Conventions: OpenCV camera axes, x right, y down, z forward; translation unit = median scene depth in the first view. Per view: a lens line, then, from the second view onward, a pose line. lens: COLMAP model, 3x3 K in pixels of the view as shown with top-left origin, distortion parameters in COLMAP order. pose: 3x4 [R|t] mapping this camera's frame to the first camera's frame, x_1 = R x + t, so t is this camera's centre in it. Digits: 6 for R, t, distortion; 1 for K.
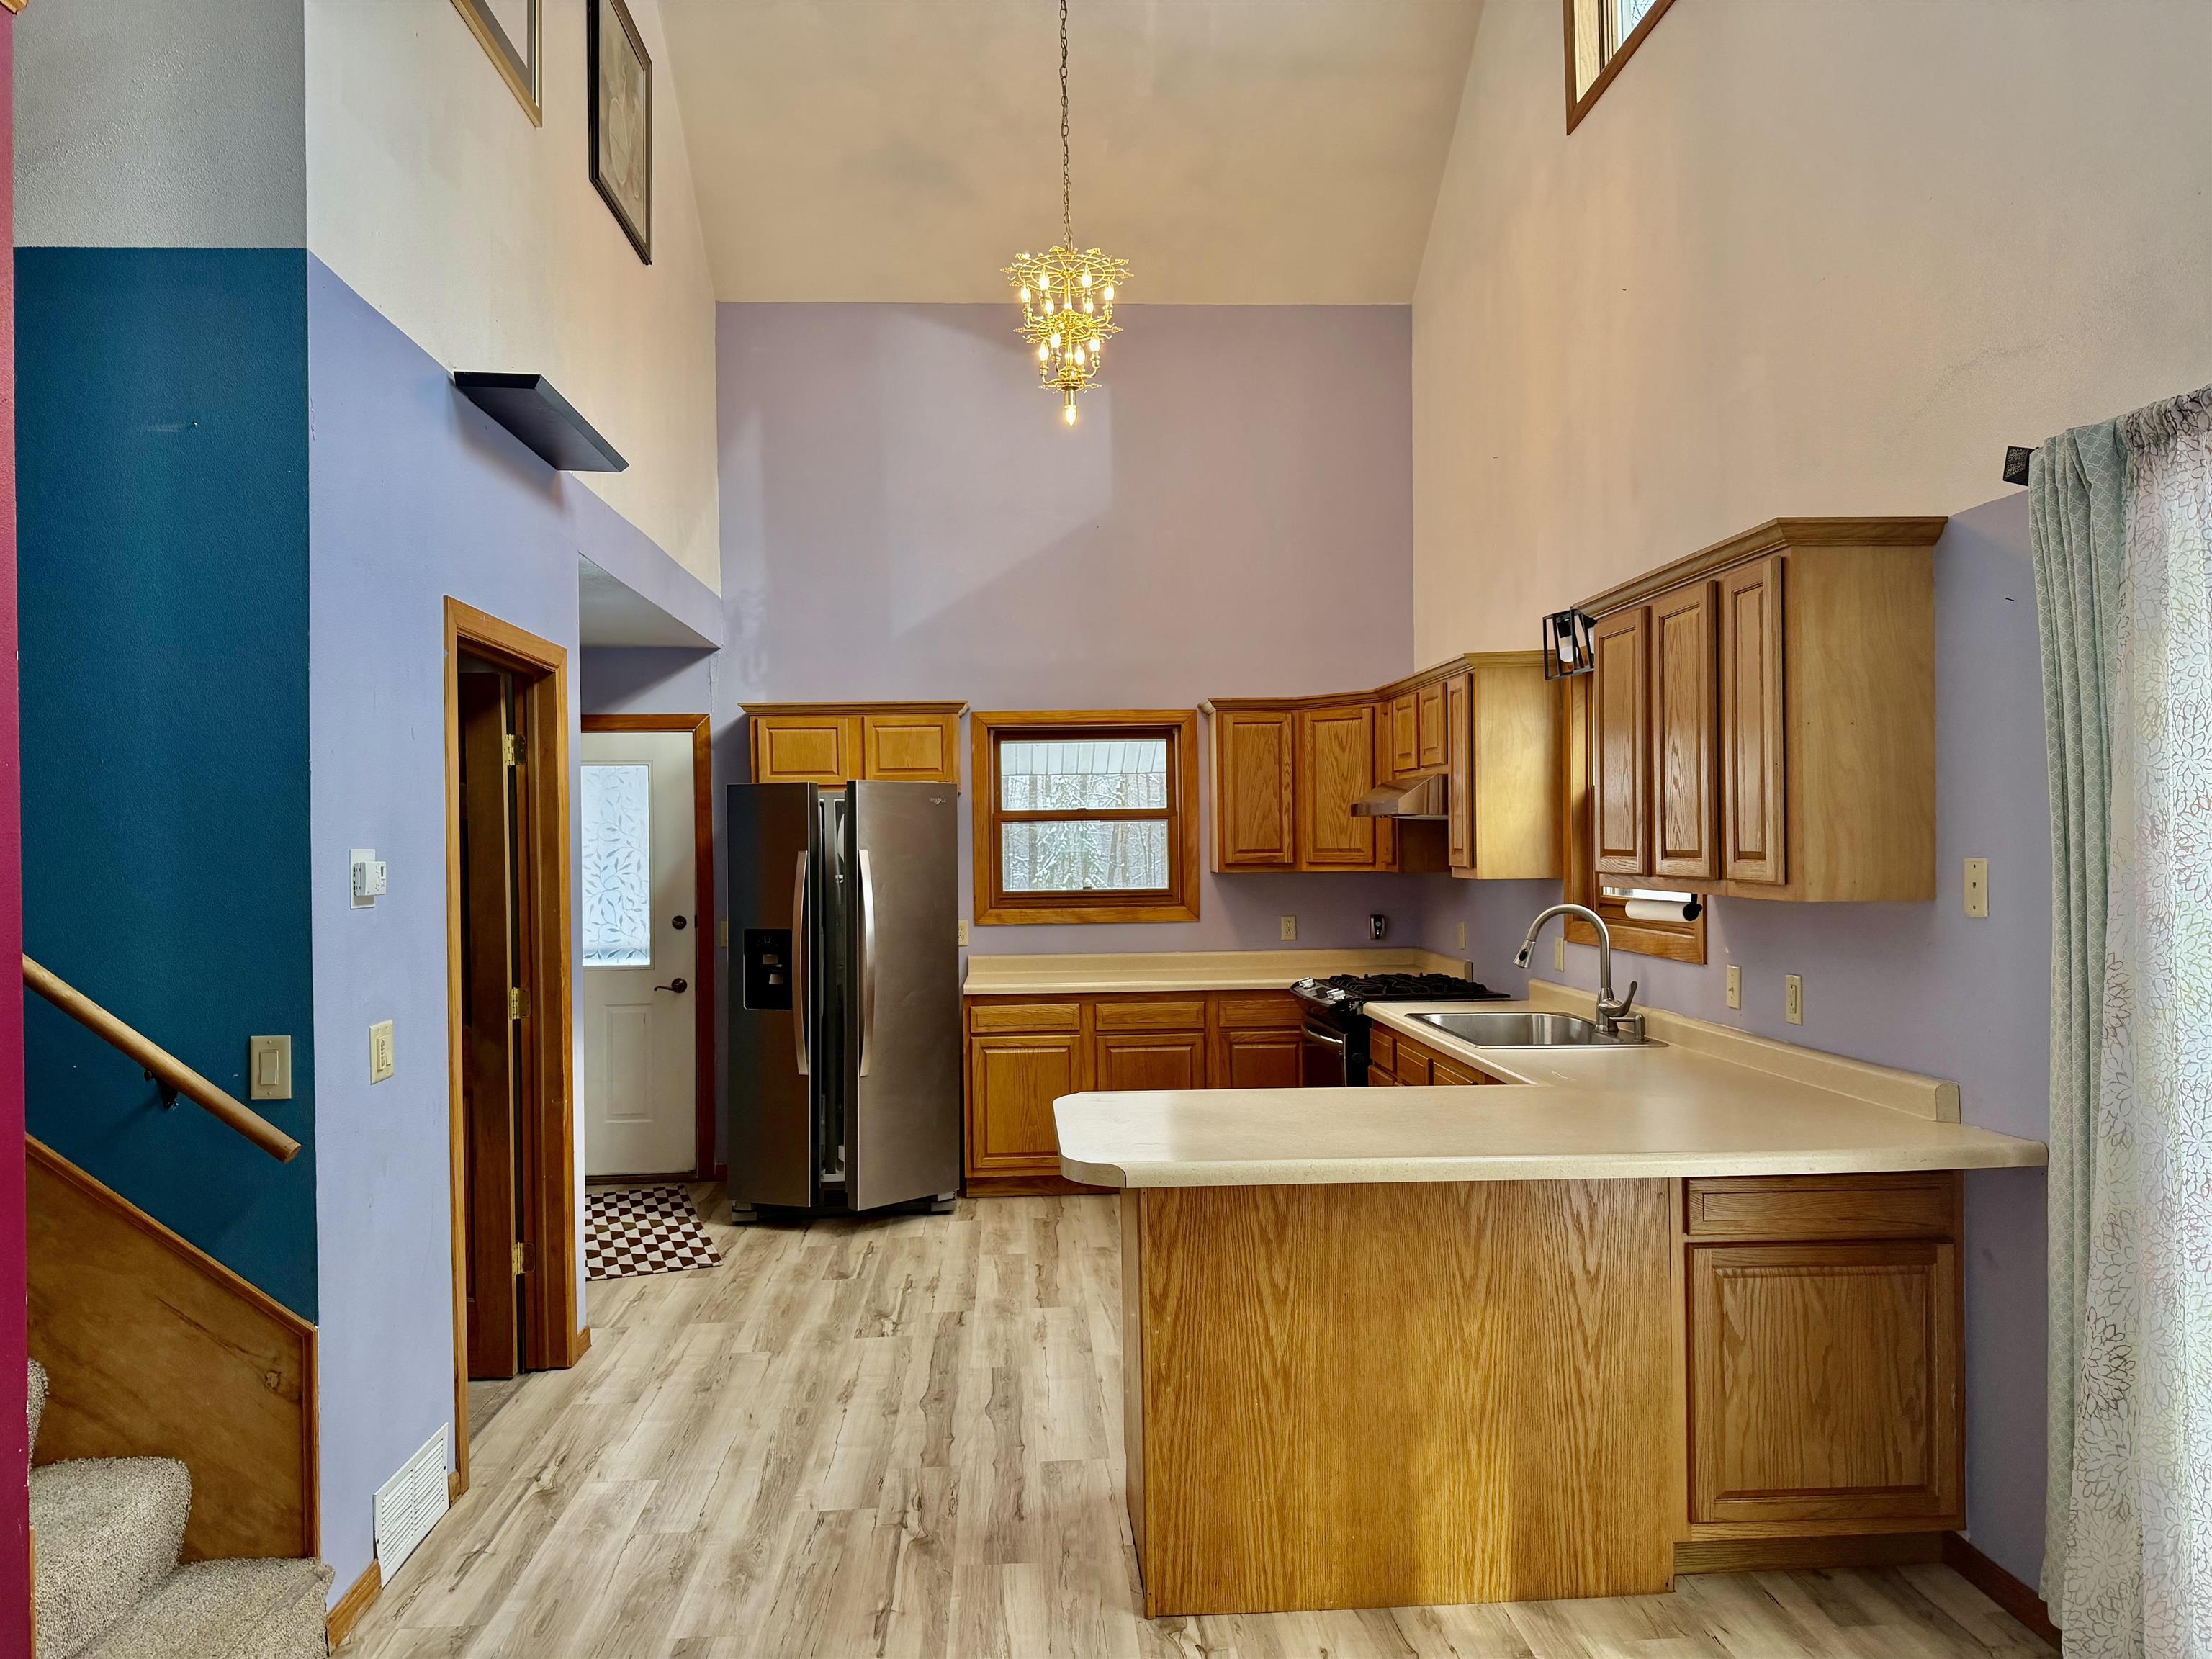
lens RADIAL K [[1580.6, 0, 1106.0], [0, 1580.6, 829.5], [0, 0, 1]] dist [-0.009434, -0.003511]
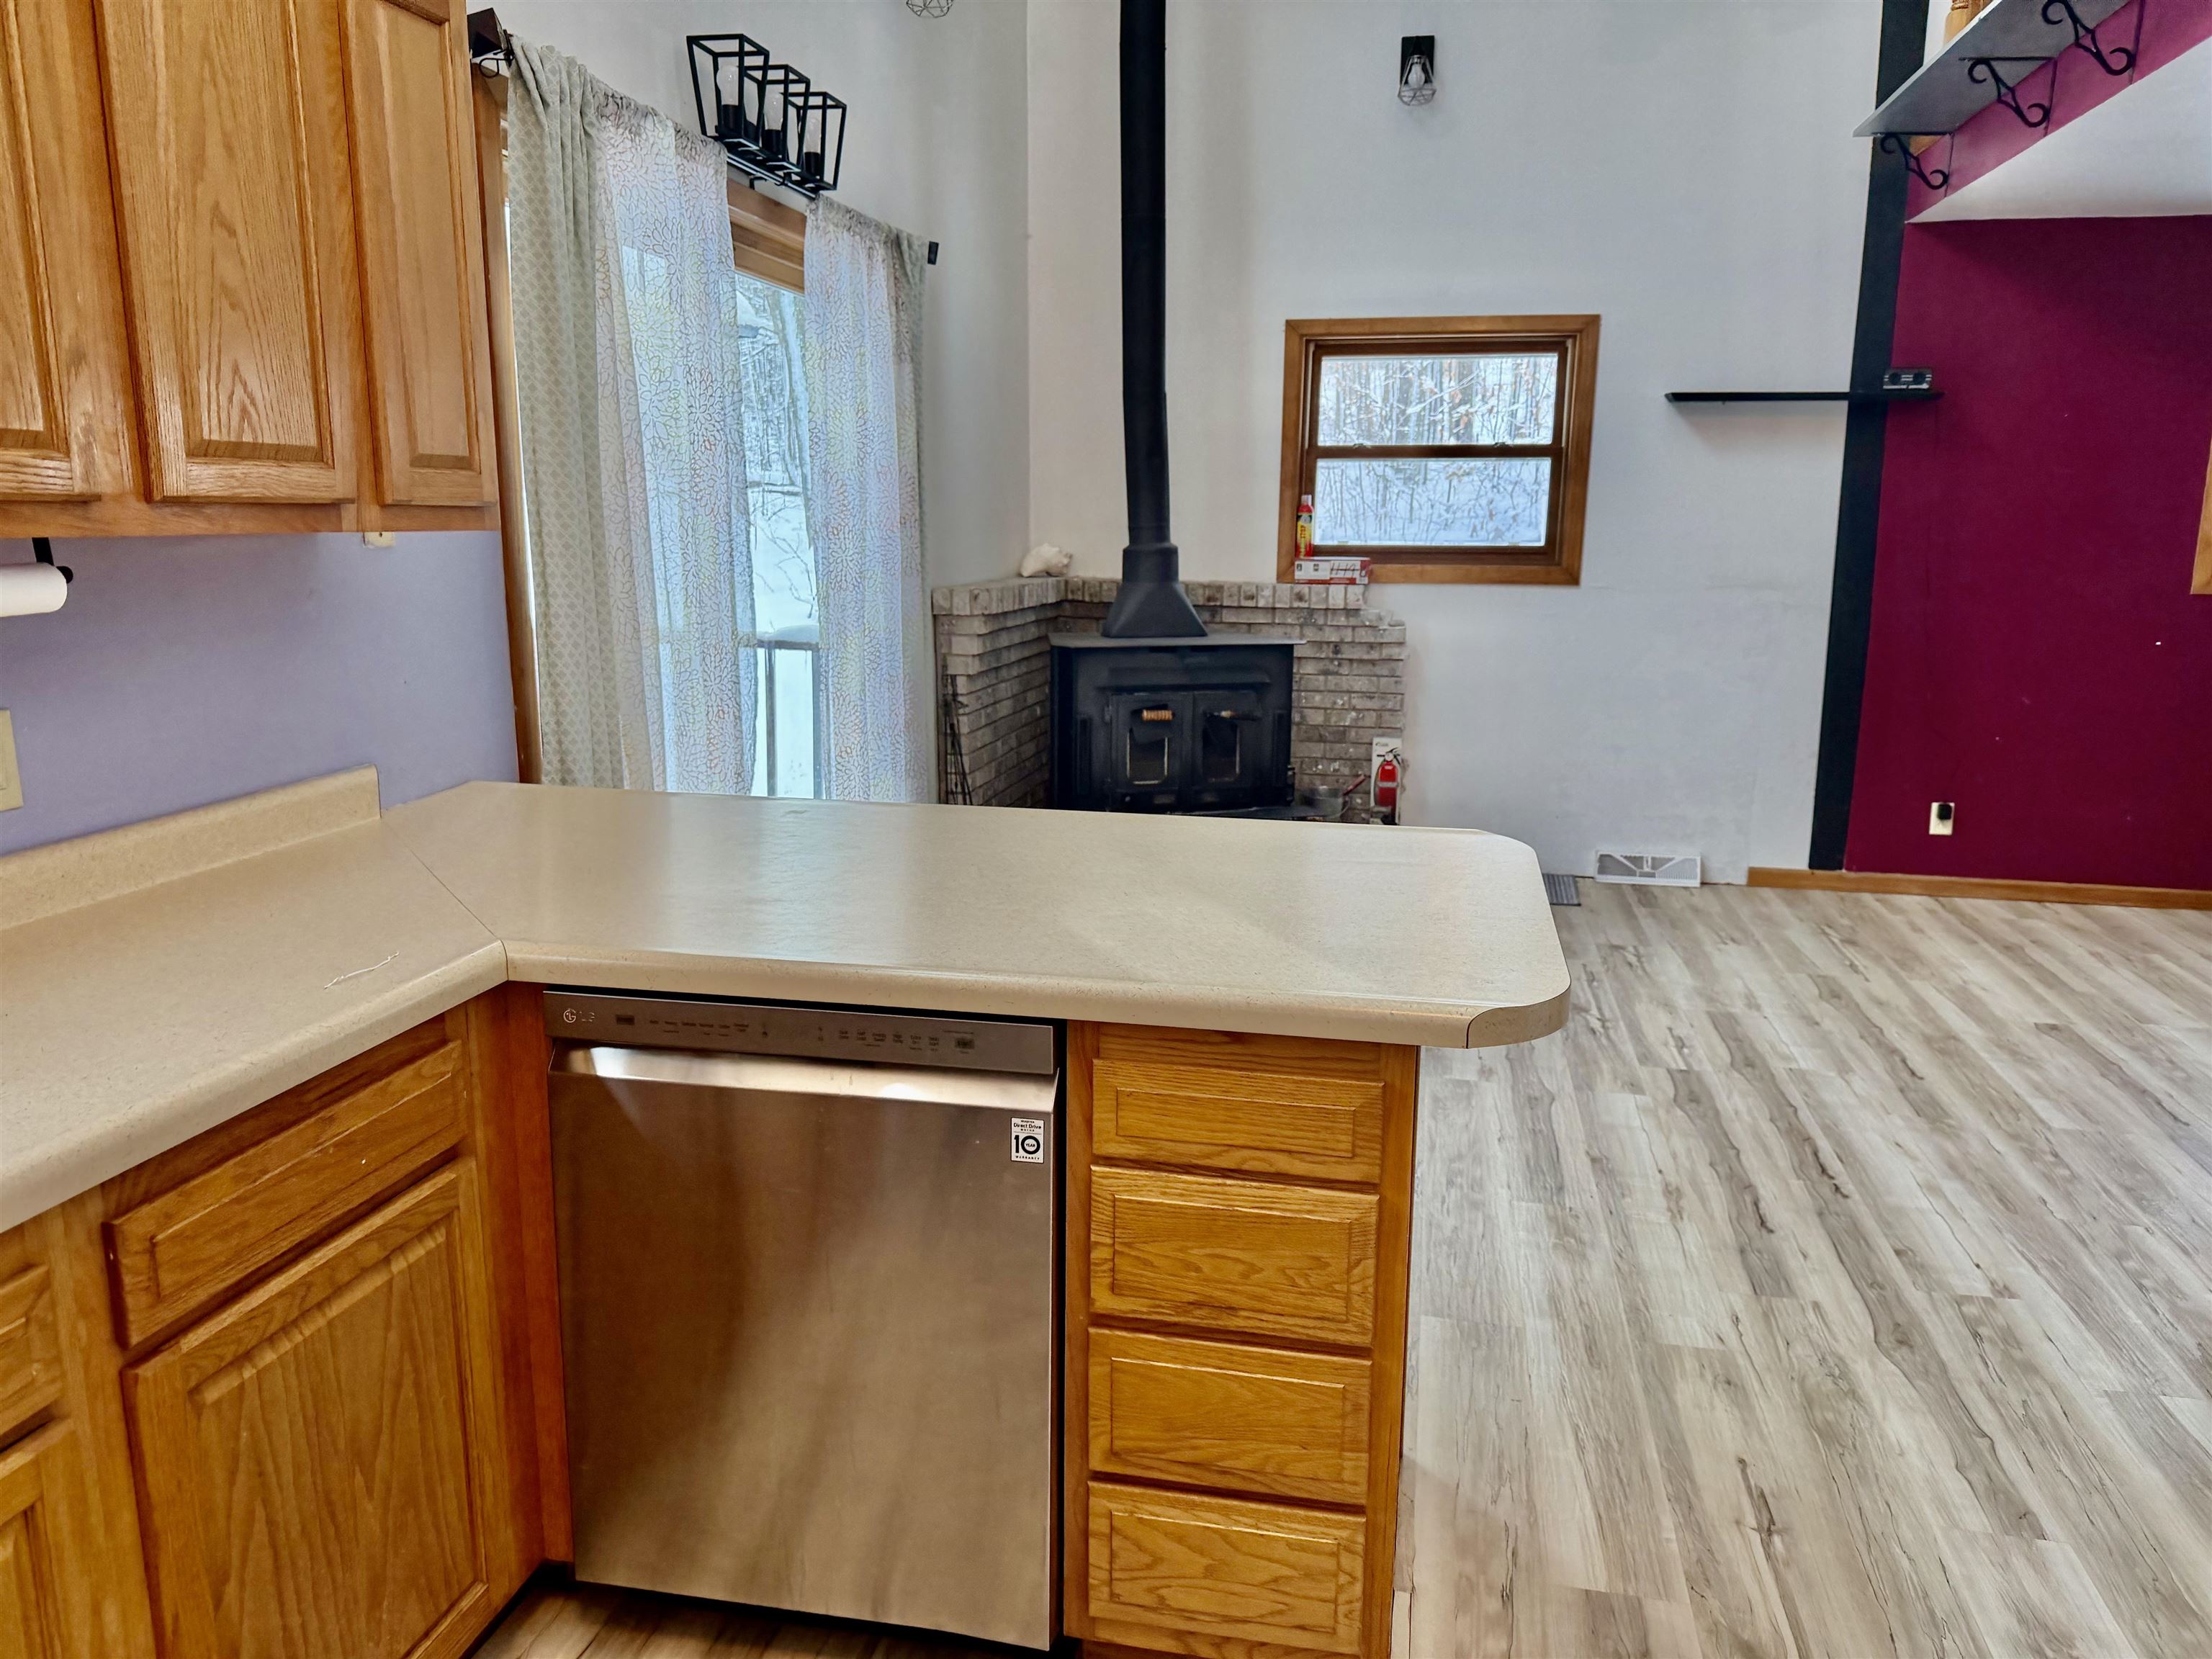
lens RADIAL K [[1580.6, 0, 1106.0], [0, 1580.6, 829.5], [0, 0, 1]] dist [-0.009434, -0.003511]
pose [[-0.964413, -0.045184, 0.260512, -0.021172], [0.002935, 0.983400, 0.181429, 0.049152], [-0.264385, 0.175737, -0.948271, 1.581643]]
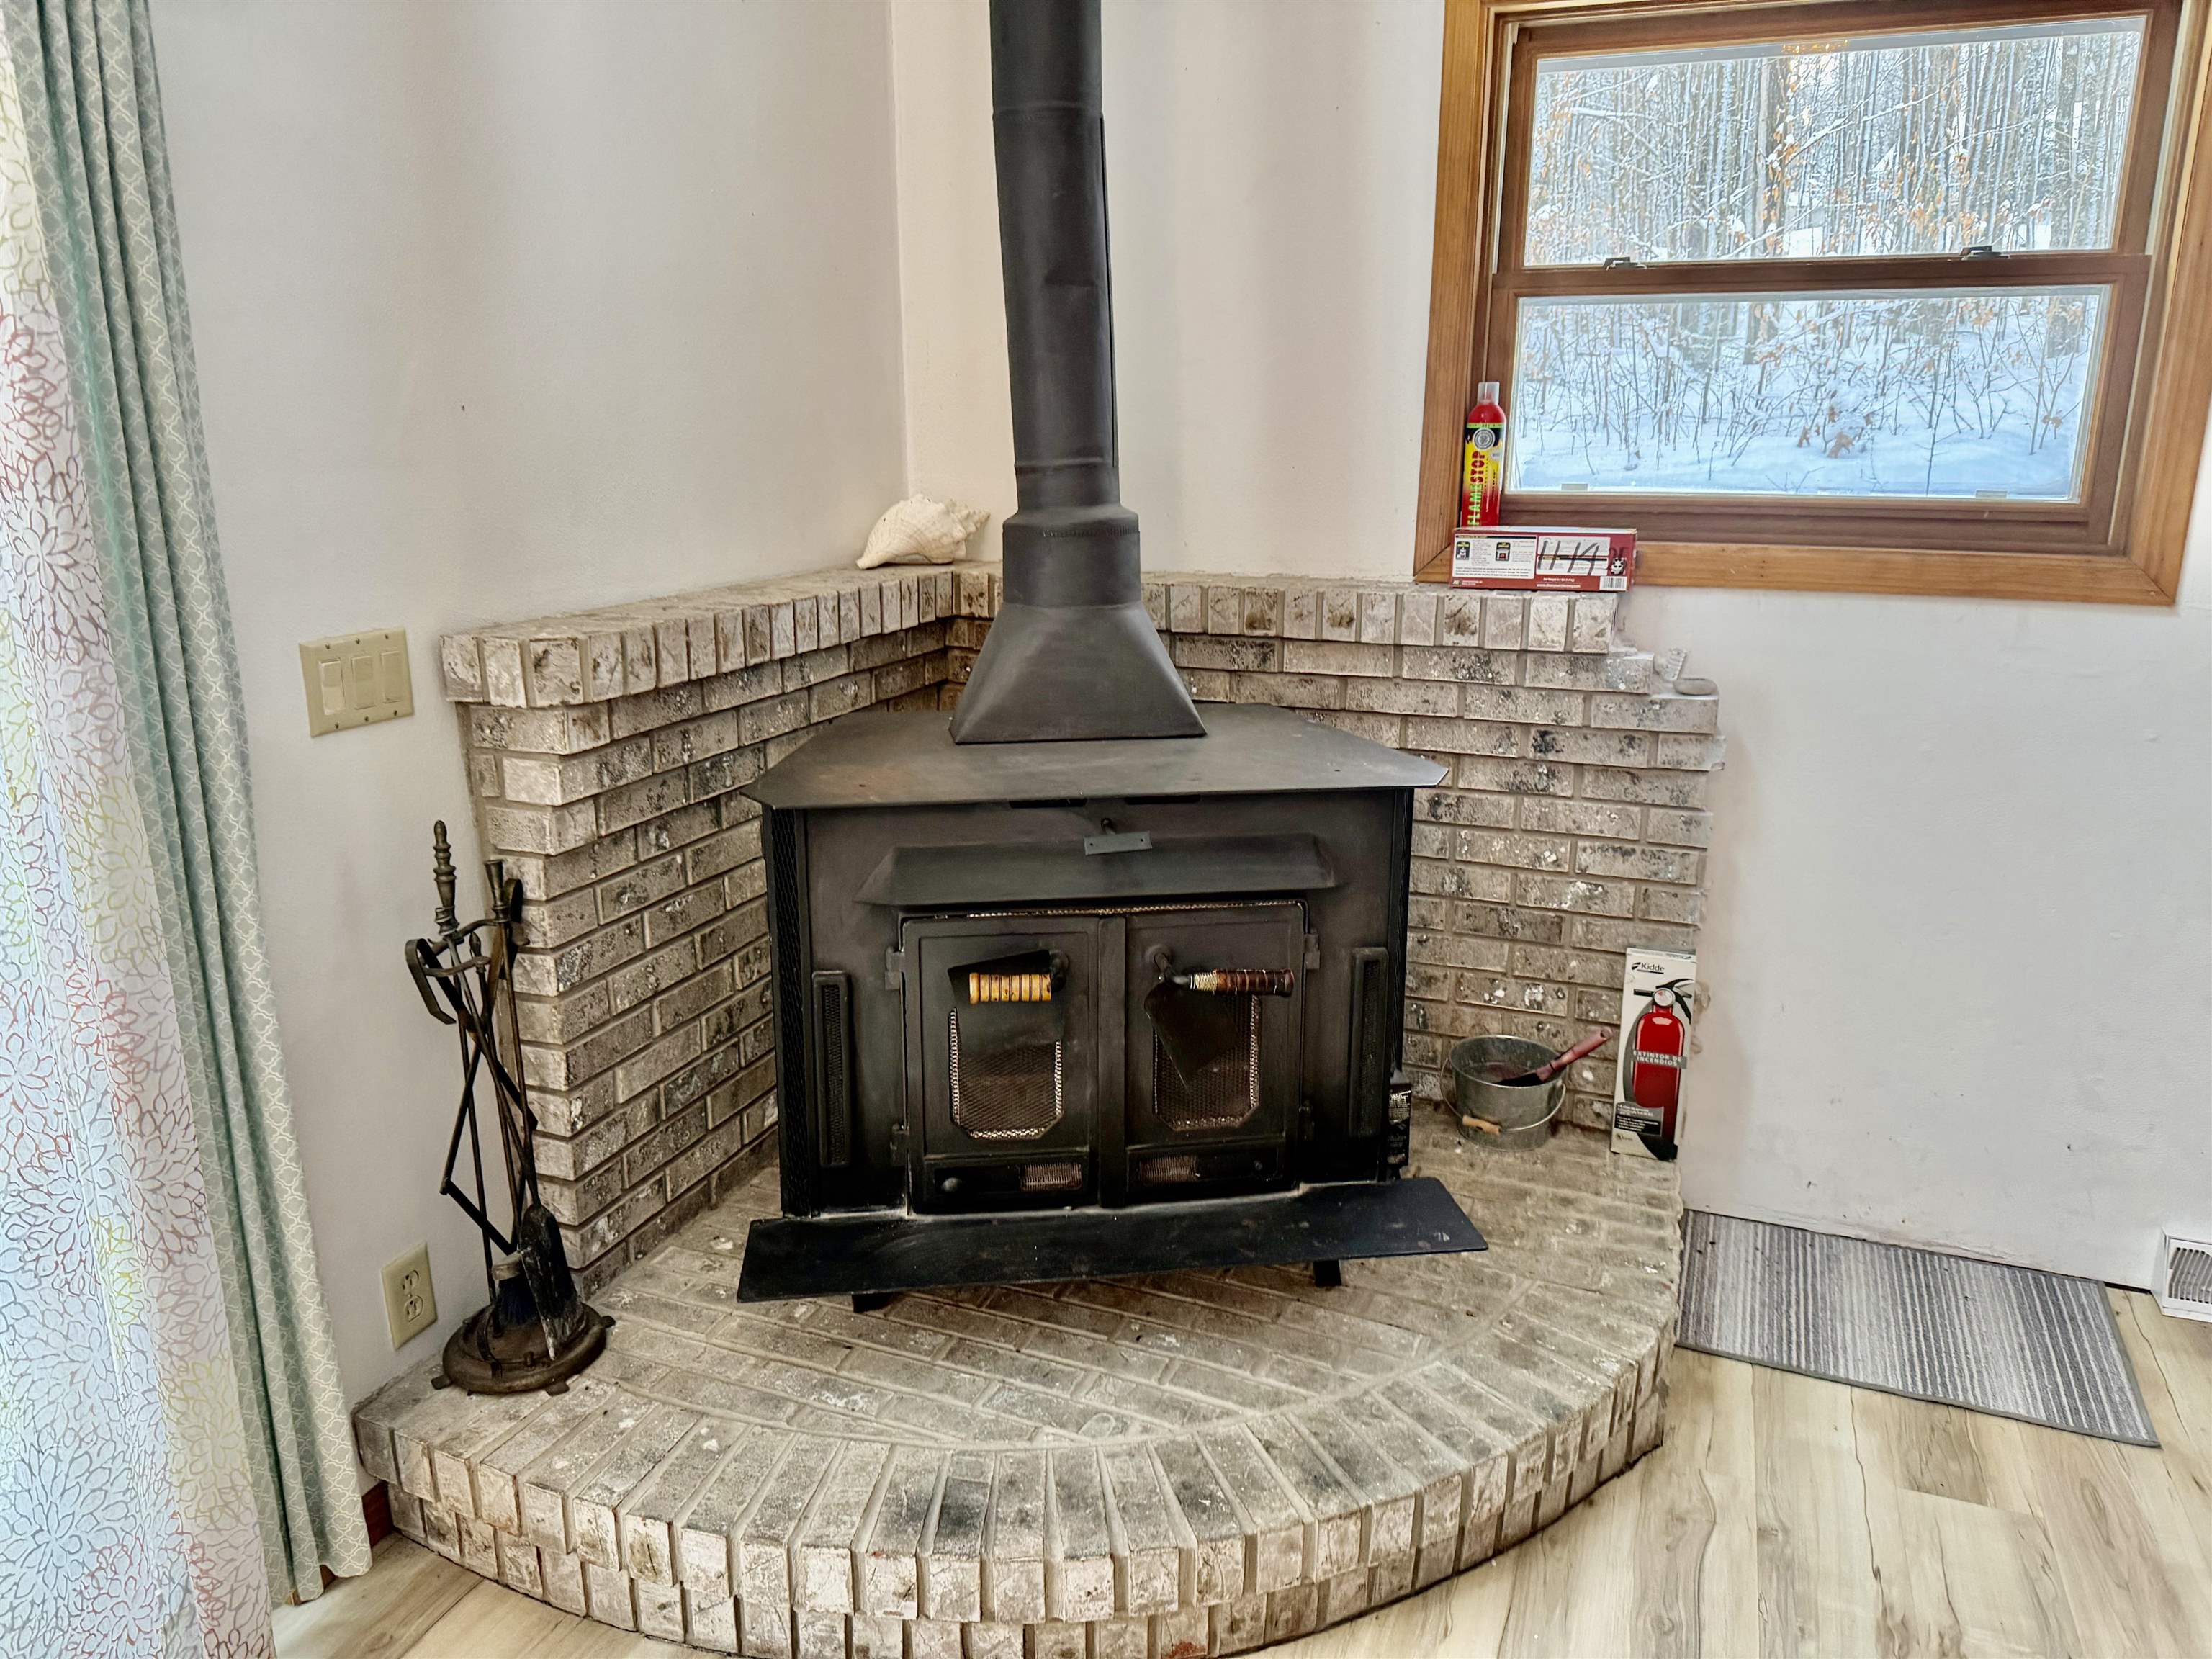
lens RADIAL K [[1520.1, 0, 1095.5], [0, 1520.1, 789.6], [0, 0, 1]] dist [0.080200, -0.116772]
pose [[-0.905063, -0.085148, 0.416666, 0.087586], [0.010597, 0.974932, 0.222252, 0.027793], [-0.425145, 0.205568, -0.881472, 0.536906]]
